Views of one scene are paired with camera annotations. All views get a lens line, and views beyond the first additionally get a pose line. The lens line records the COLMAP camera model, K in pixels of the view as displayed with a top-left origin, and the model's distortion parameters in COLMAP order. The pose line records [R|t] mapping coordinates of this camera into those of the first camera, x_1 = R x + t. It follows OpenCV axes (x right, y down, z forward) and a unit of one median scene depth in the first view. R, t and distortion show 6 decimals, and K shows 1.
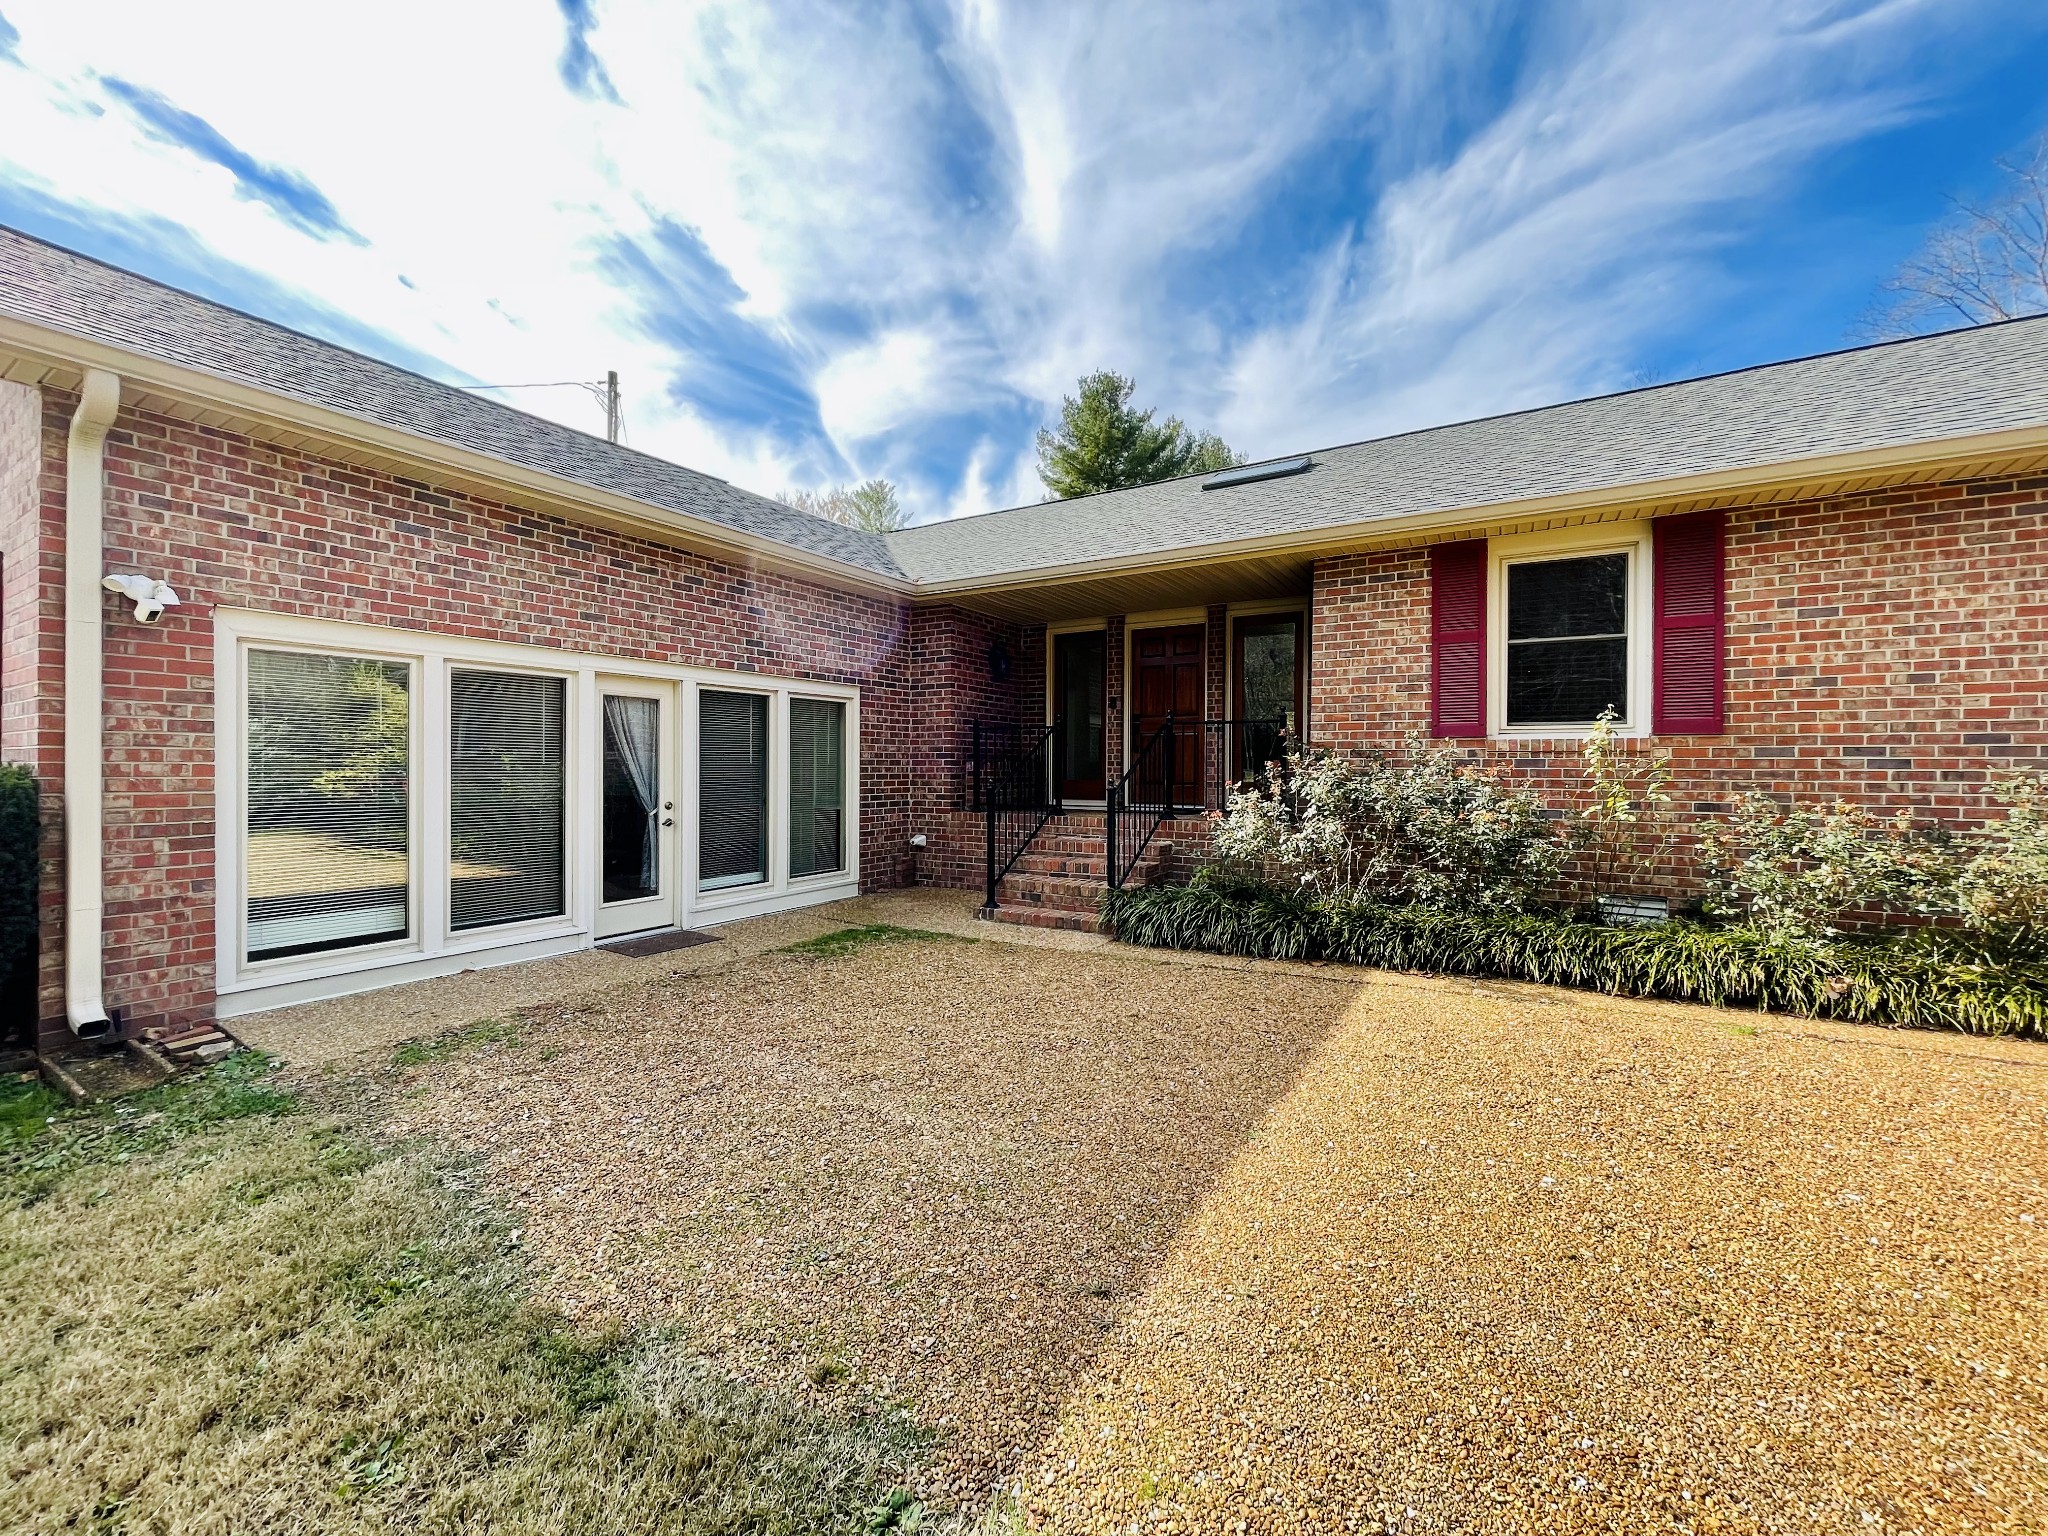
lens RADIAL K [[820.8, 0, 1013.3], [0, 820.8, 766.3], [0, 0, 1]] dist [-0.000142, -0.000298]
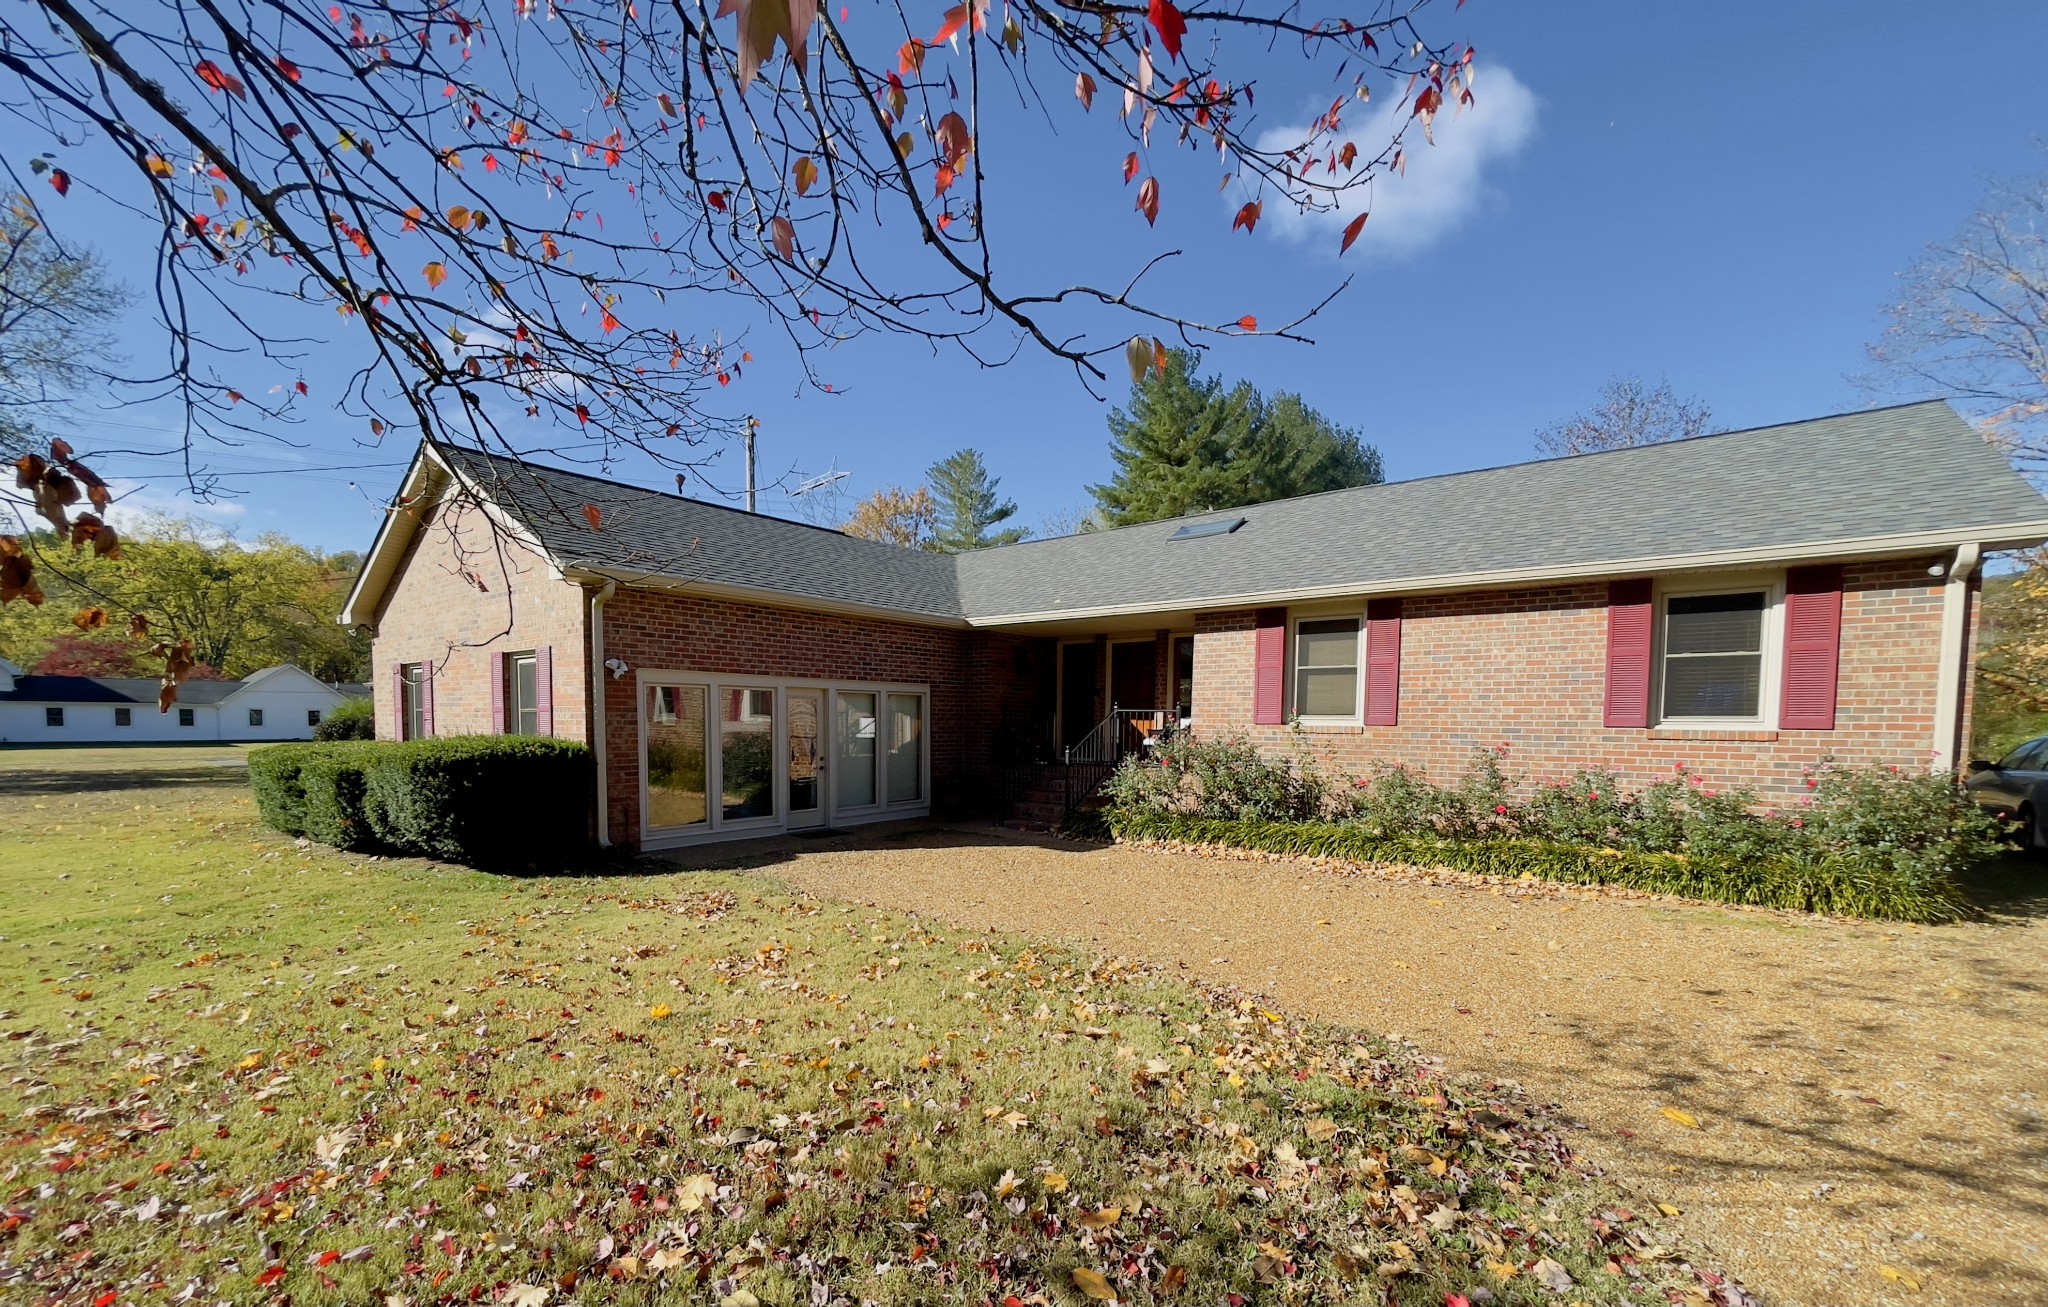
lens RADIAL K [[834.9, 0, 1017.4], [0, 834.9, 766.9], [0, 0, 1]] dist [-0.002614, 0.000051]
pose [[0.993104, 0.011118, -0.116707, 0.223326], [-0.004350, 0.998302, 0.058090, -0.043249], [0.117155, -0.057182, 0.991466, -0.778681]]
